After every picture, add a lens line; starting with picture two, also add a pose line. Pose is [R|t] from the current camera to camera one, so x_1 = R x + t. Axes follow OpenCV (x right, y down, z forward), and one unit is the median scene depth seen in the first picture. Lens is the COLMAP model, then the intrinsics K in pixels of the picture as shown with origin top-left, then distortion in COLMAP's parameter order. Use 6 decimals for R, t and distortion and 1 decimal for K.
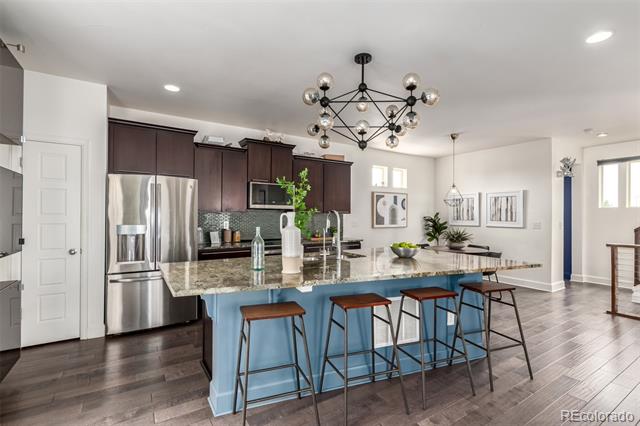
lens RADIAL K [[304.0, 0, 320.0], [0, 304.0, 213.0], [0, 0, 1]] dist [0.001279, -0.000040]
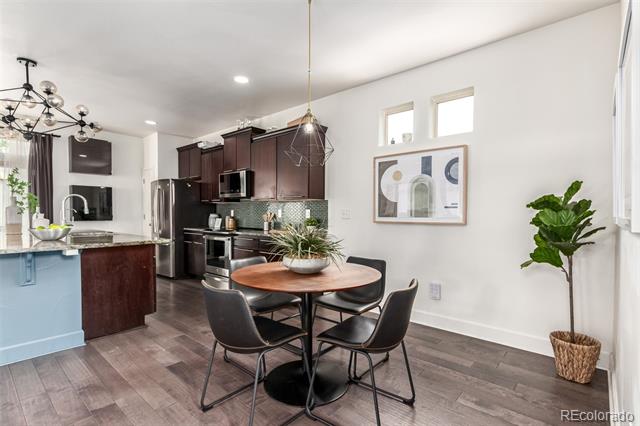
lens RADIAL K [[304.0, 0, 320.0], [0, 304.0, 213.0], [0, 0, 1]] dist [0.001279, -0.000040]
pose [[0.298652, -0.005224, -0.954348, 0.707328], [0.003101, 0.999985, -0.004503, 0.035325], [0.954357, -0.001615, 0.298663, 0.767678]]
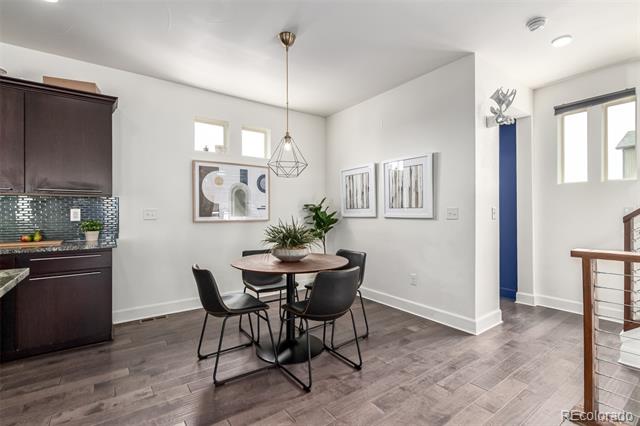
lens RADIAL K [[292.5, 0, 326.8], [0, 292.5, 212.5], [0, 0, 1]] dist [-0.000641, -0.000336]
pose [[0.997900, -0.010056, 0.063988, 0.411261], [0.009779, 0.999941, 0.004647, 0.031364], [-0.064030, -0.004012, 0.997940, 0.439035]]
